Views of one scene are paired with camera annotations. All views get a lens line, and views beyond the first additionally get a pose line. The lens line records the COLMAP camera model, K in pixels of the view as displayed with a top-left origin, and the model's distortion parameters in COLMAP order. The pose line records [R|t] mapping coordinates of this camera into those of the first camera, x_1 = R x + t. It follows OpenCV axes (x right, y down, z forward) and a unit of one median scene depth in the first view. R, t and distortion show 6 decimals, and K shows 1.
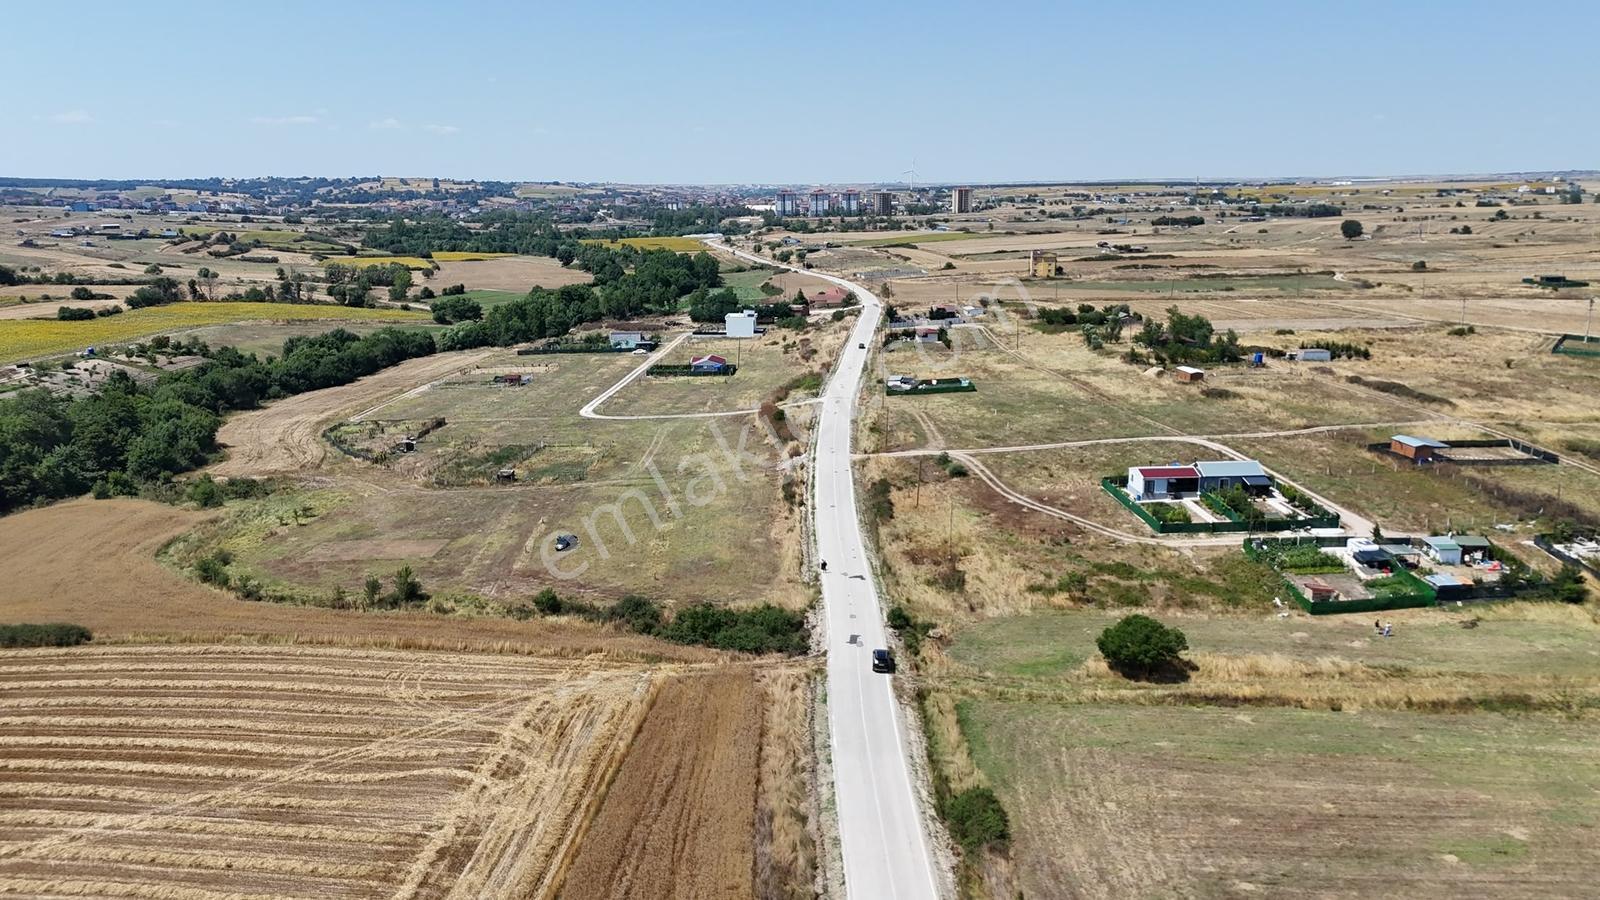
lens RADIAL K [[1174.1, 0, 798.5], [0, 1174.1, 451.4], [0, 0, 1]] dist [0.085204, -0.090820]
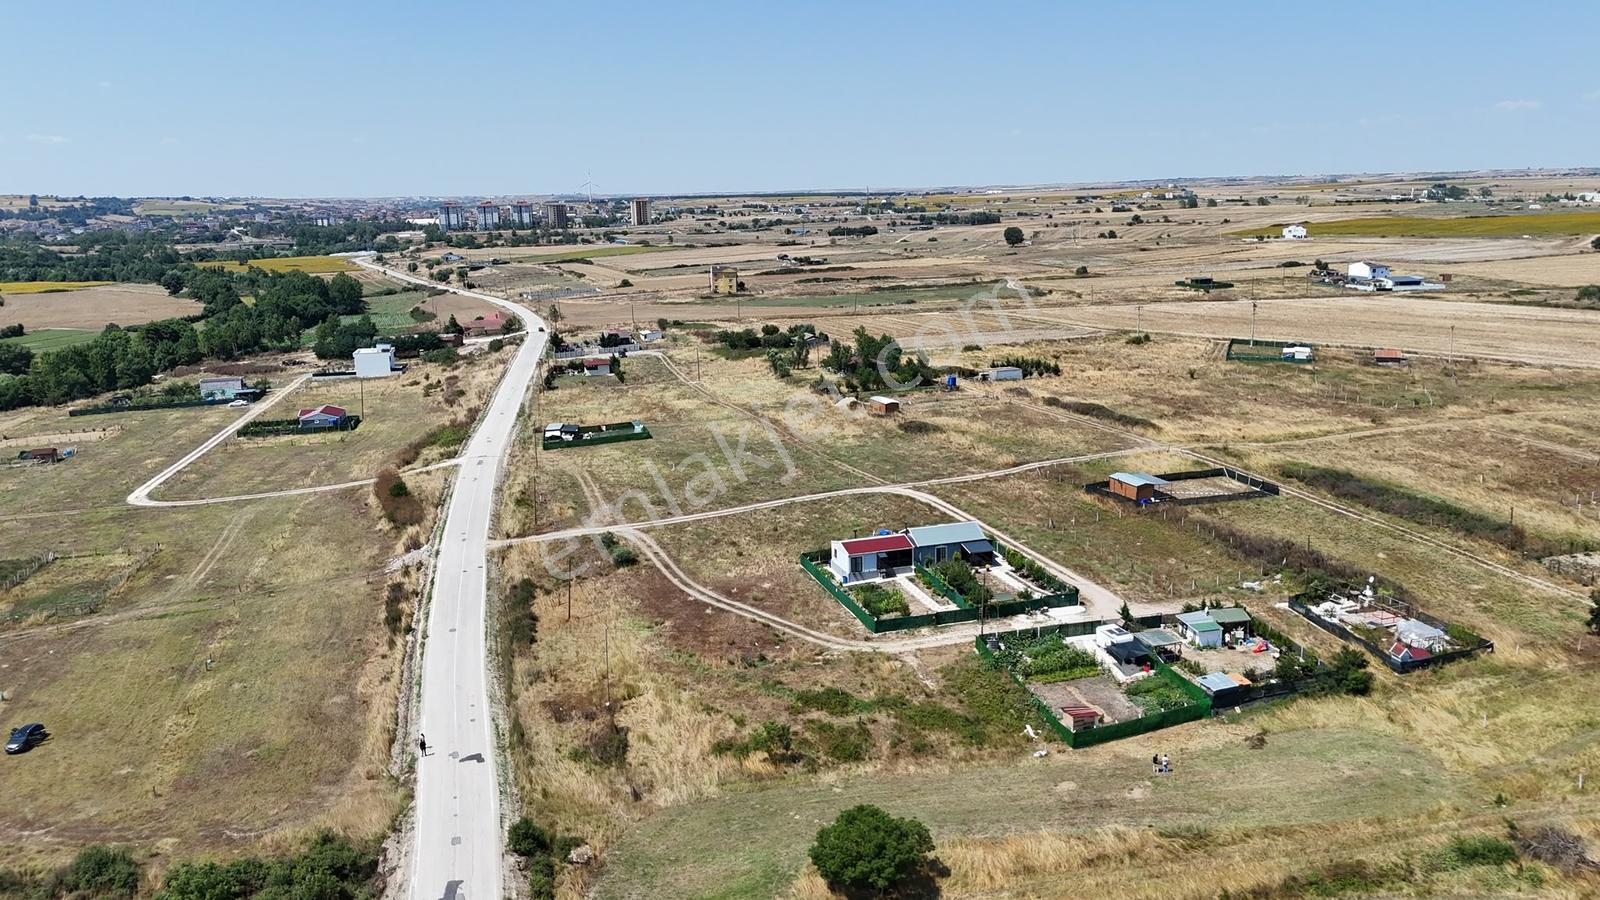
lens RADIAL K [[1177.2, 0, 797.8], [0, 1177.2, 449.8], [0, 0, 1]] dist [0.115886, -0.158643]
pose [[0.966127, -0.067159, 0.249176, 0.028555], [0.069980, 0.997545, -0.002470, -0.023273], [-0.248399, 0.019823, 0.968455, 0.104942]]
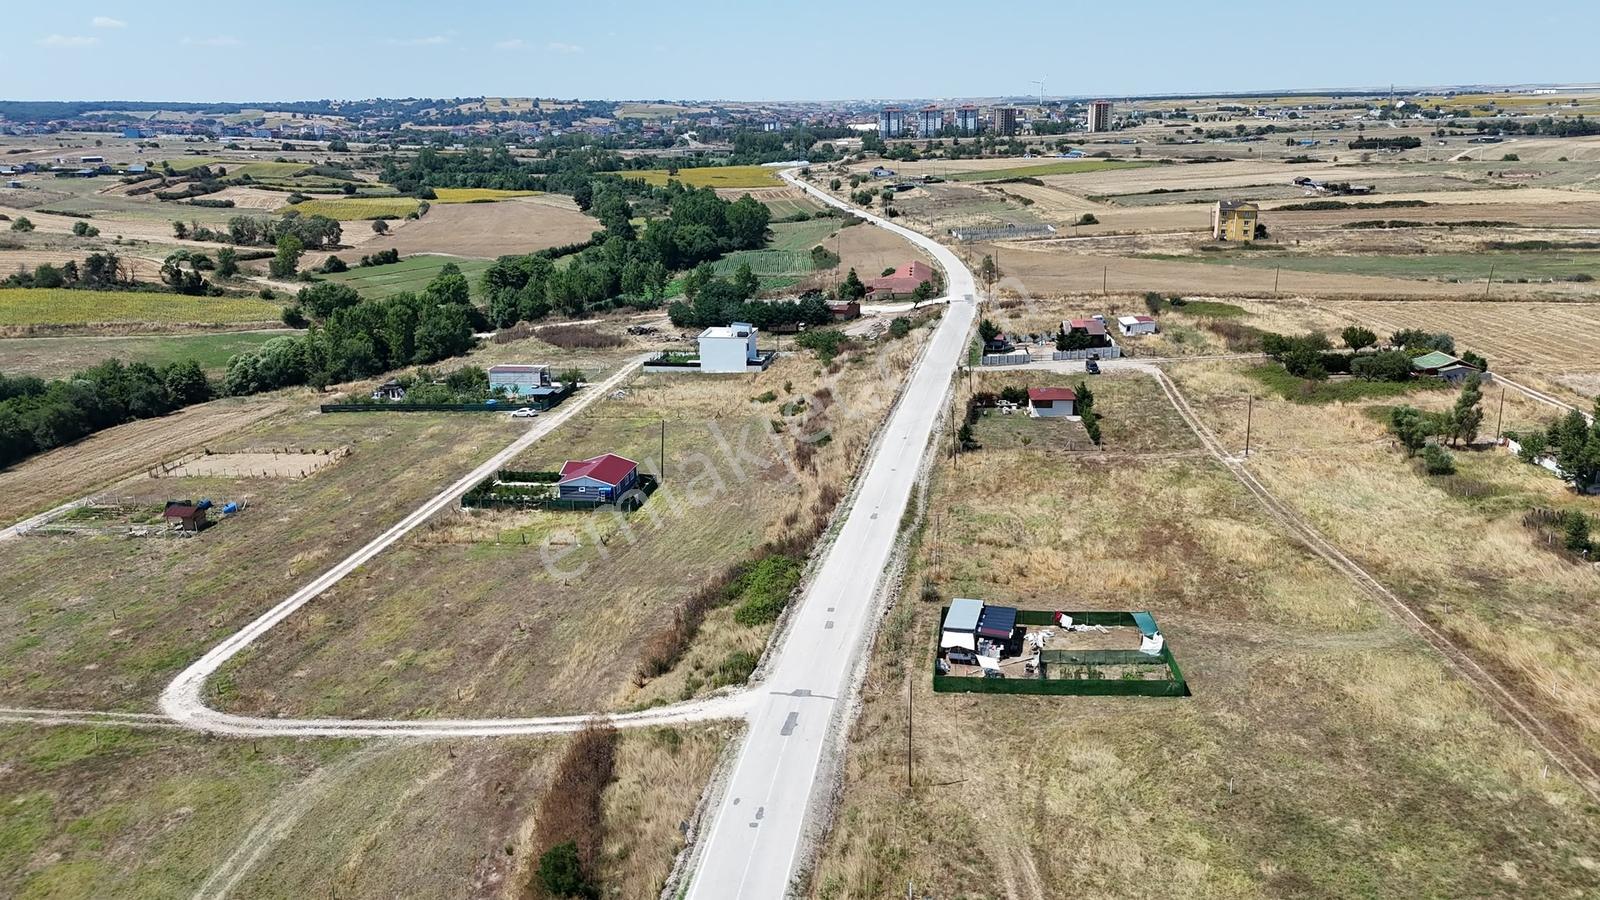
lens RADIAL K [[1180.9, 0, 799.6], [0, 1180.9, 450.3], [0, 0, 1]] dist [0.065262, -0.062127]
pose [[0.995002, 0.019106, -0.098011, 0.047951], [-0.012792, 0.997826, 0.064650, -0.101953], [0.099033, -0.063073, 0.993083, 0.444083]]
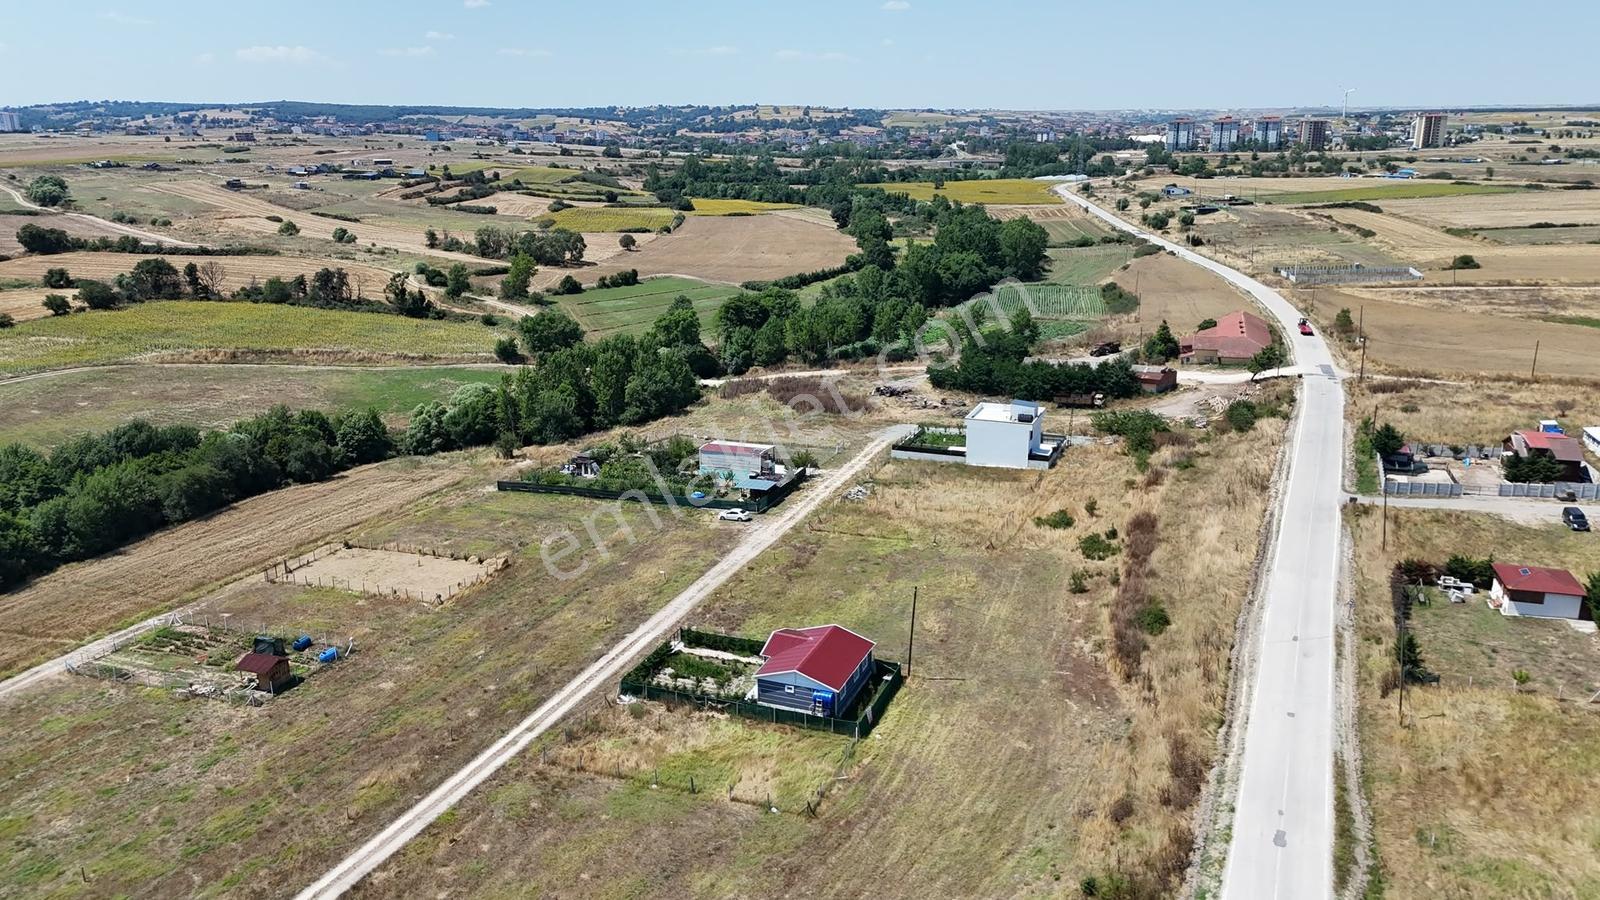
lens RADIAL K [[1176.6, 0, 800.5], [0, 1176.6, 452.6], [0, 0, 1]] dist [0.071677, -0.071253]
pose [[0.950800, 0.087497, -0.297192, 0.011579], [-0.069972, 0.995151, 0.069126, -0.134563], [0.301799, -0.044930, 0.952312, 0.586225]]
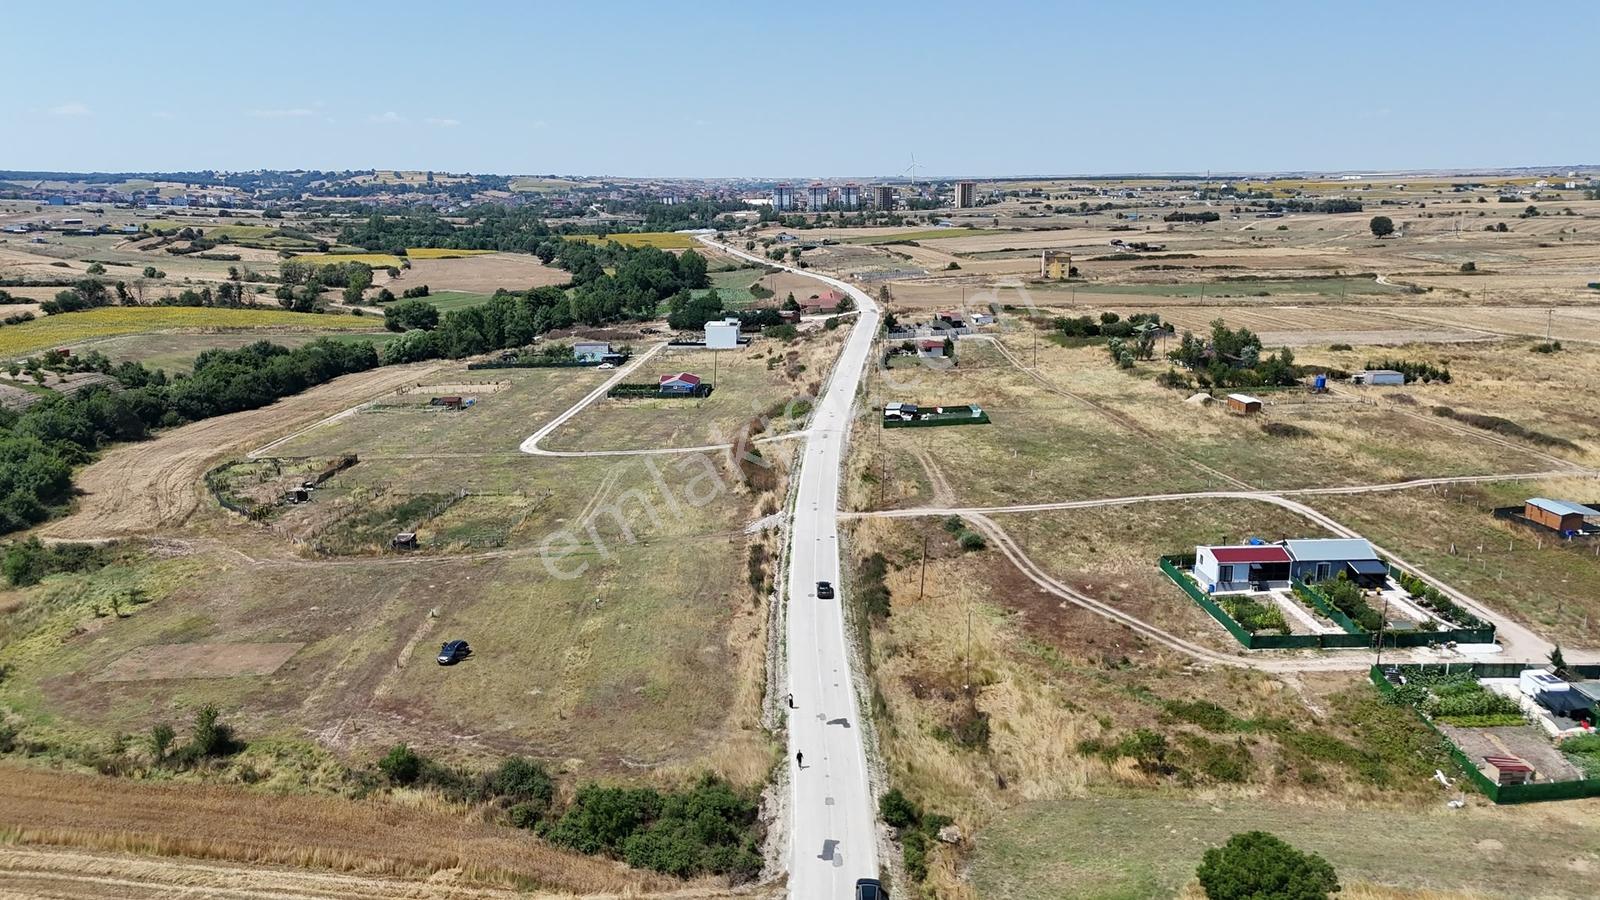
lens RADIAL K [[1177.2, 0, 798.5], [0, 1177.2, 450.5], [0, 0, 1]] dist [0.074178, -0.069308]
pose [[0.999999, 0.001390, -0.000528, 0.010094], [-0.001388, 0.999992, 0.003775, -0.024299], [0.000534, -0.003775, 0.999993, 0.109437]]
